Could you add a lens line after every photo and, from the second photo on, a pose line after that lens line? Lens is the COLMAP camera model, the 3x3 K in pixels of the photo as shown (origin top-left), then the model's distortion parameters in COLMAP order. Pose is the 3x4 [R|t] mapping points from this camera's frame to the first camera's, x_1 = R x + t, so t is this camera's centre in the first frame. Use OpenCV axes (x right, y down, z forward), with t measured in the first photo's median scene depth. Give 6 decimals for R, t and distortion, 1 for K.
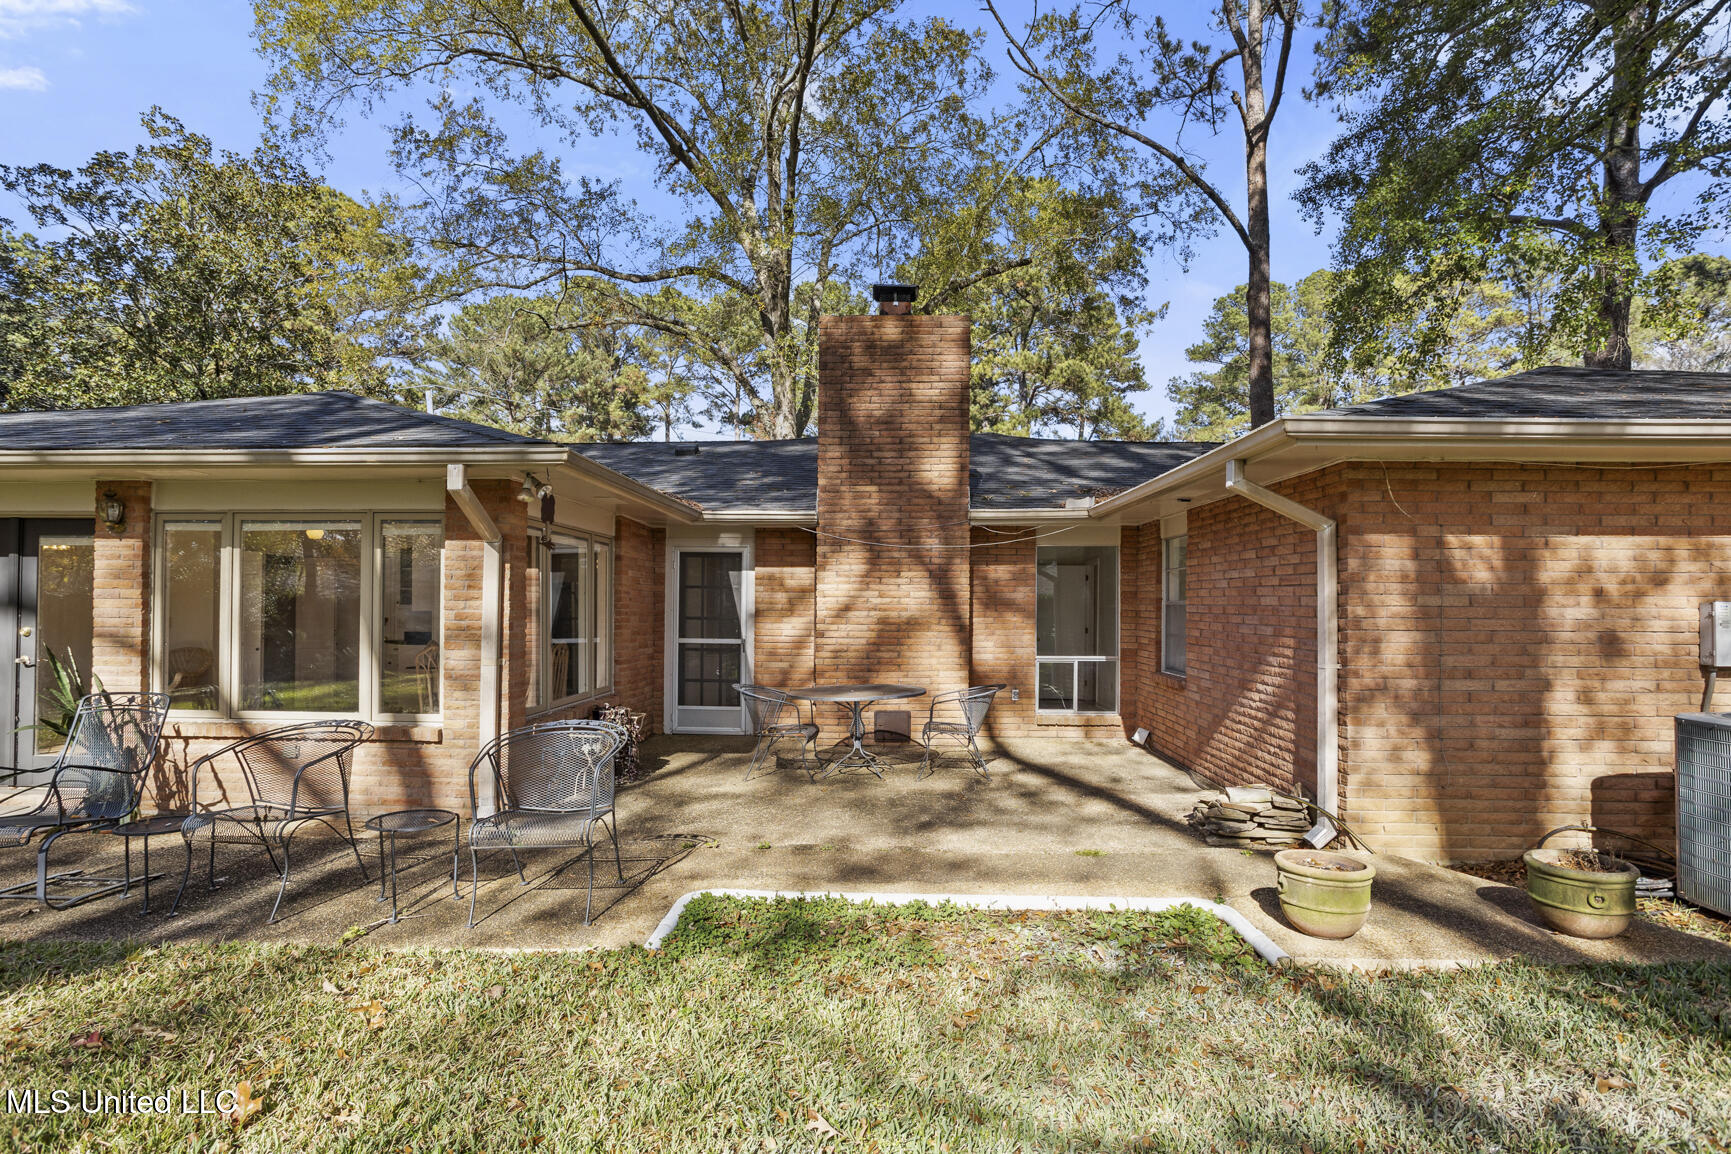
lens RADIAL K [[885.3, 0, 865.5], [0, 885.3, 577.0], [0, 0, 1]] dist [-0.000731, 0.000295]
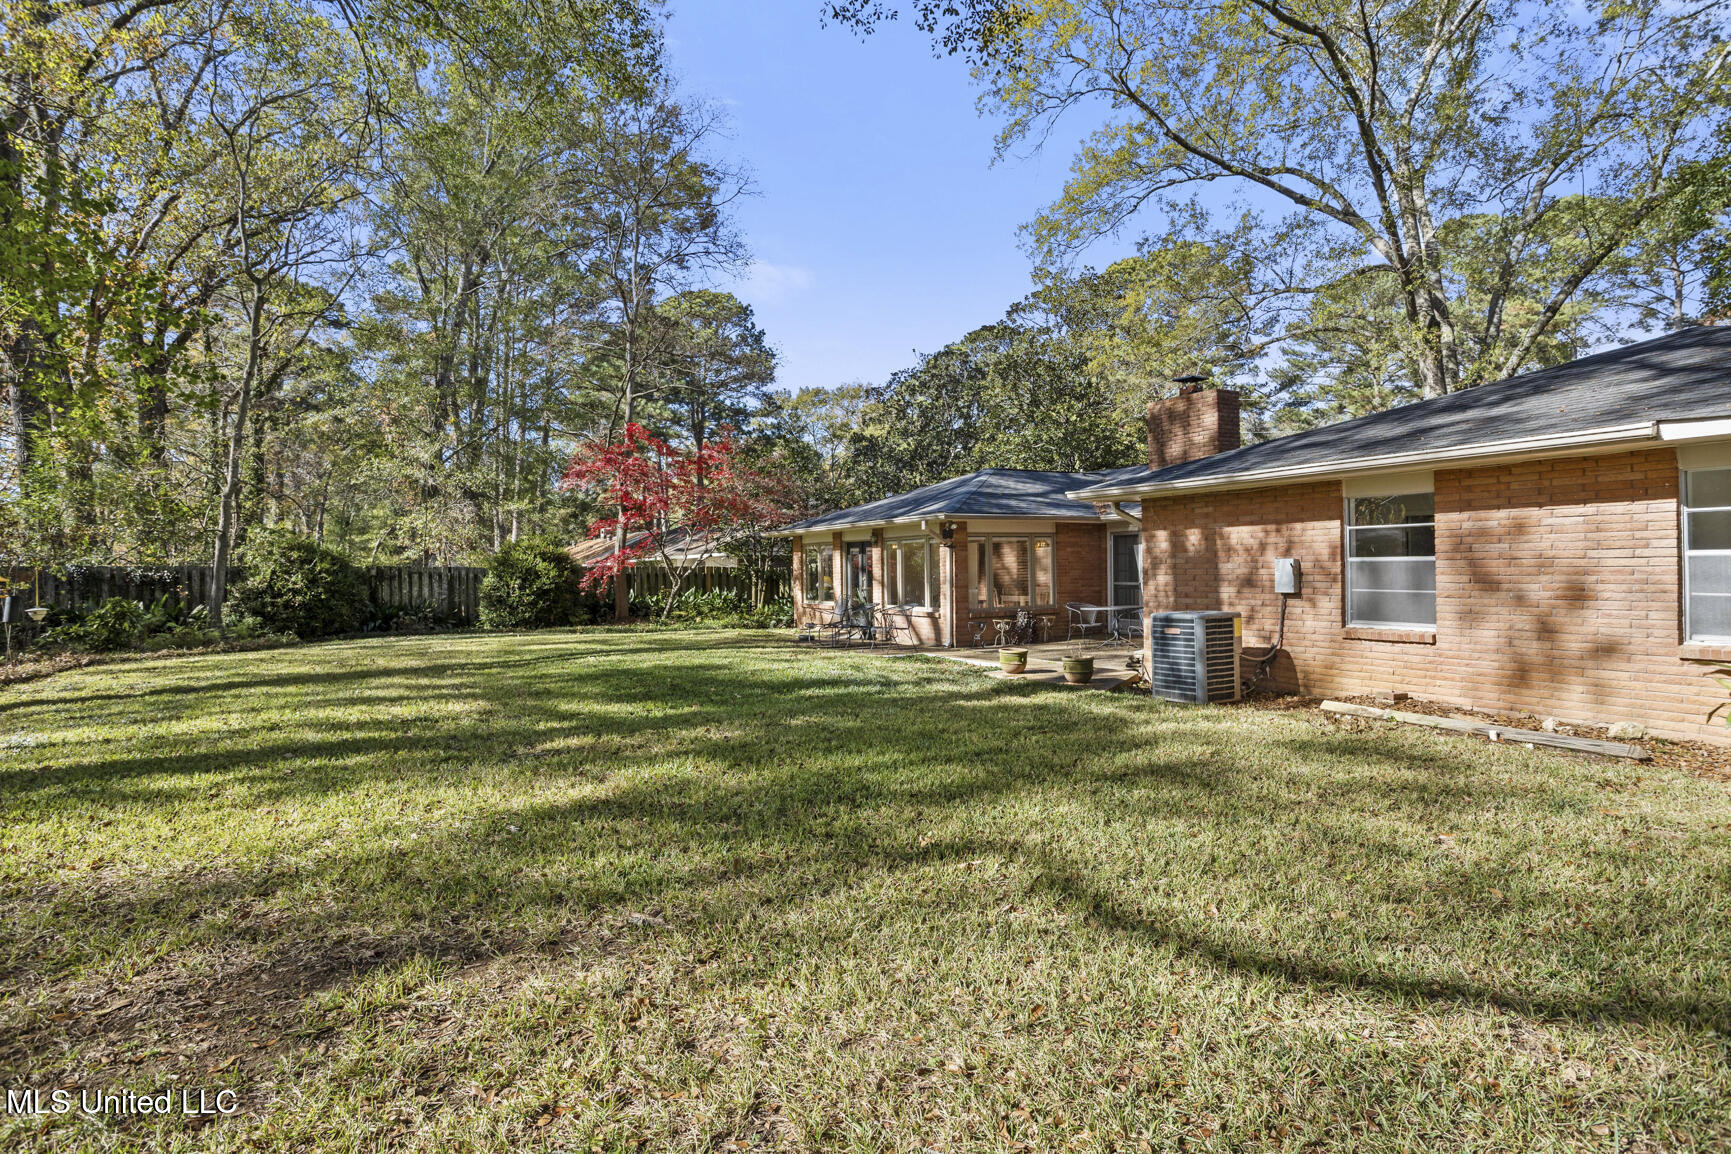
lens RADIAL K [[885.3, 0, 865.5], [0, 885.3, 577.0], [0, 0, 1]] dist [-0.000731, 0.000295]
pose [[0.533881, -0.005491, -0.845542, 1.702995], [0.038955, 0.999077, 0.018108, -0.001724], [0.844662, -0.042606, 0.533602, -0.662579]]
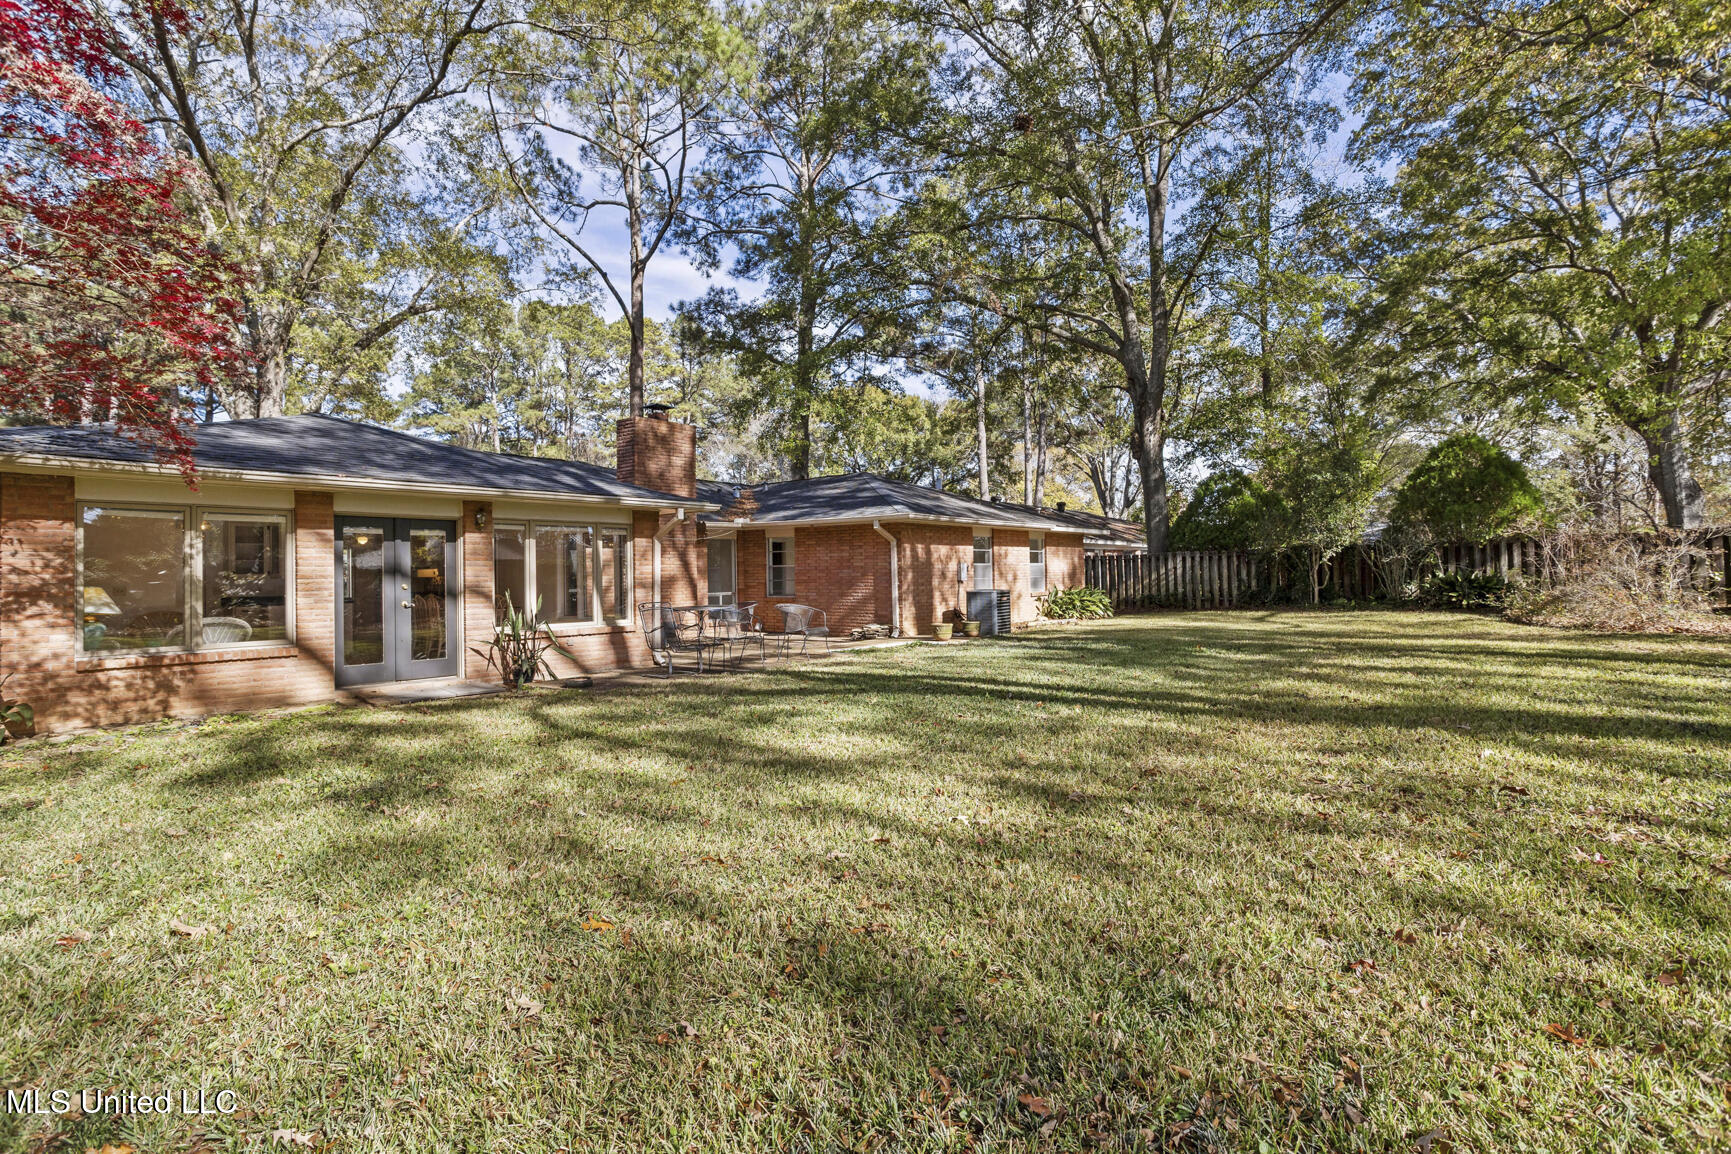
lens RADIAL K [[876.2, 0, 855.7], [0, 876.2, 549.4], [0, 0, 1]] dist [-0.027641, 0.043785]
pose [[0.601565, 0.008028, 0.798783, -1.822888], [-0.004606, 0.999968, -0.006582, -0.003354], [-0.798810, 0.000280, 0.601583, -0.711762]]
